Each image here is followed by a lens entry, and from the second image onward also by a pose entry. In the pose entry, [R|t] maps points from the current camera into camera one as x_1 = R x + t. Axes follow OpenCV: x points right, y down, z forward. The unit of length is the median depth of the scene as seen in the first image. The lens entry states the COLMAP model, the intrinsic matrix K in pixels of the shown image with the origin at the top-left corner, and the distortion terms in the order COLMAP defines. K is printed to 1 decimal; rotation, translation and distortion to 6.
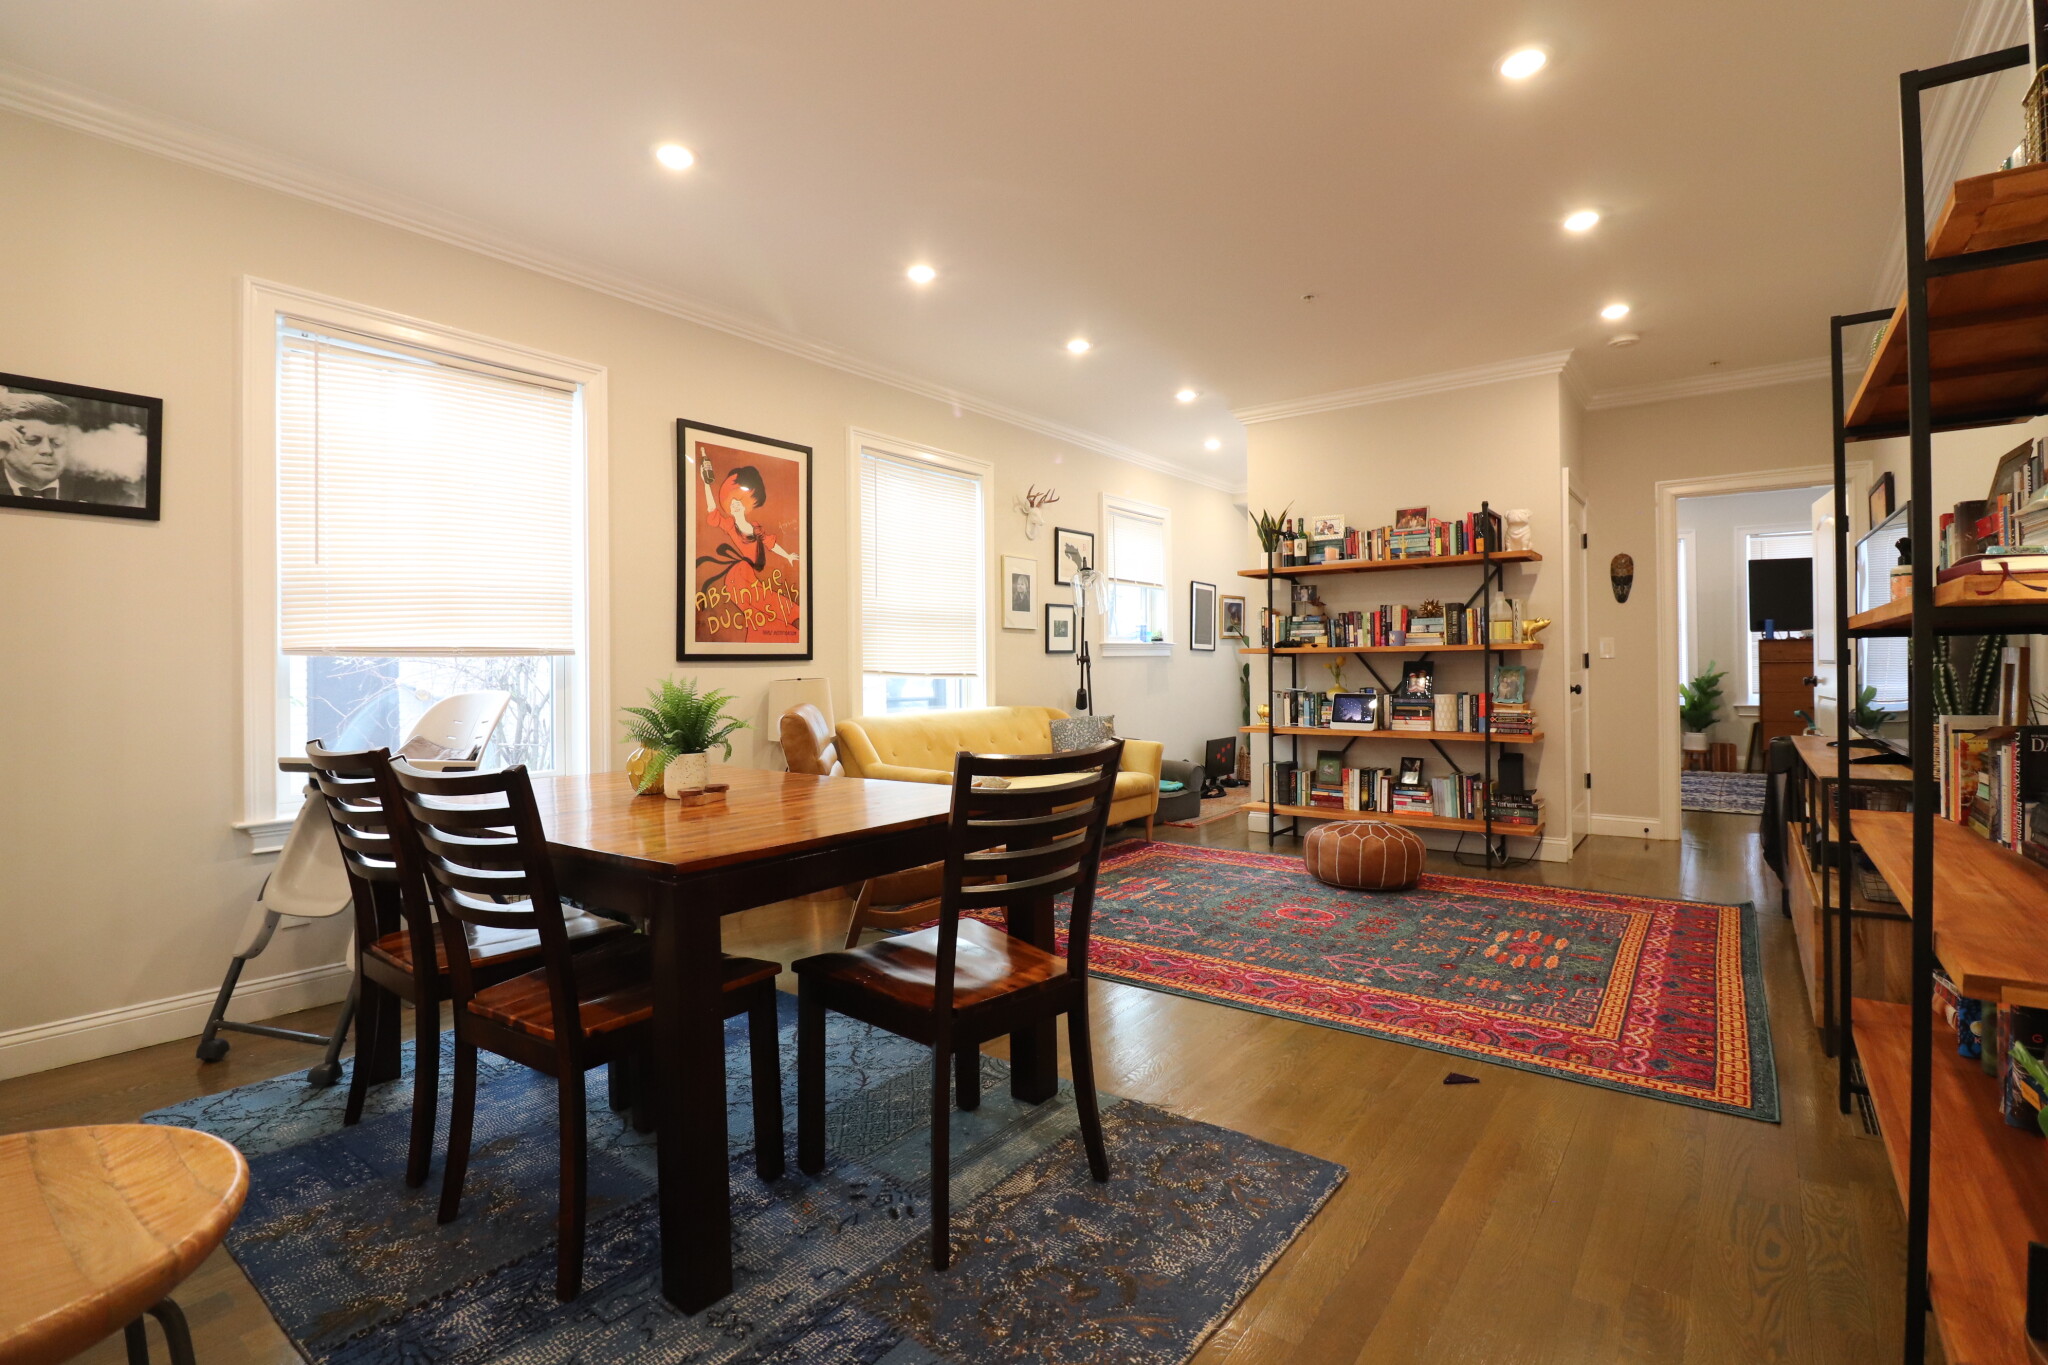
lens RADIAL K [[951.3, 0, 1017.8], [0, 951.3, 660.4], [0, 0, 1]] dist [0.002009, -0.014768]
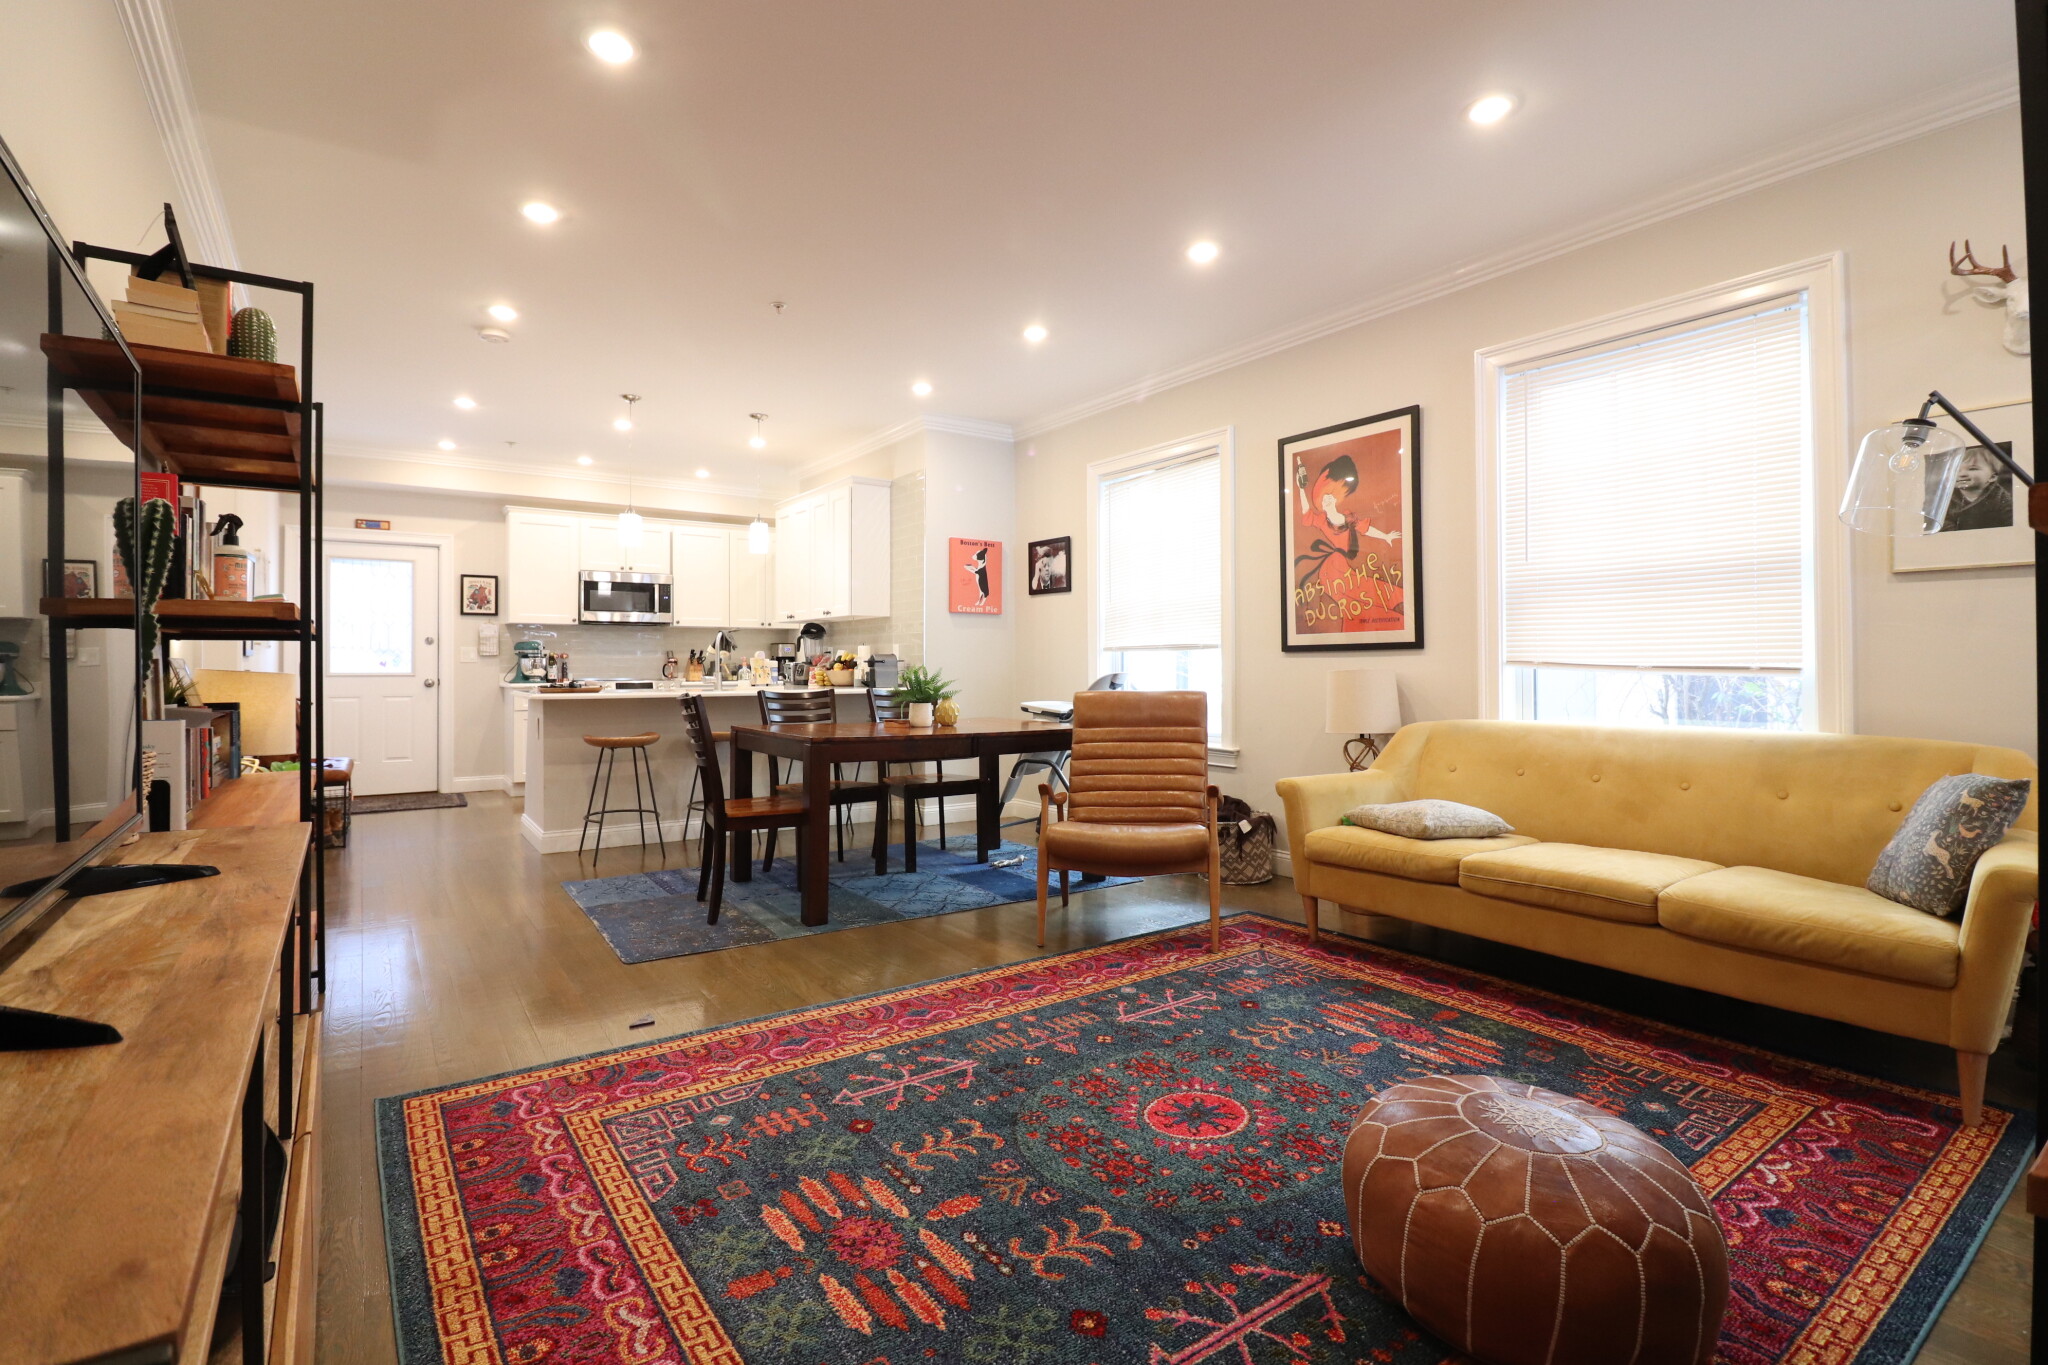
lens RADIAL K [[951.3, 0, 1017.8], [0, 951.3, 660.4], [0, 0, 1]] dist [0.002009, -0.014768]
pose [[-0.308560, 0.004162, -0.951196, 0.658069], [0.010173, 0.999948, 0.001075, 0.005275], [0.951151, -0.009345, -0.308586, 0.832745]]
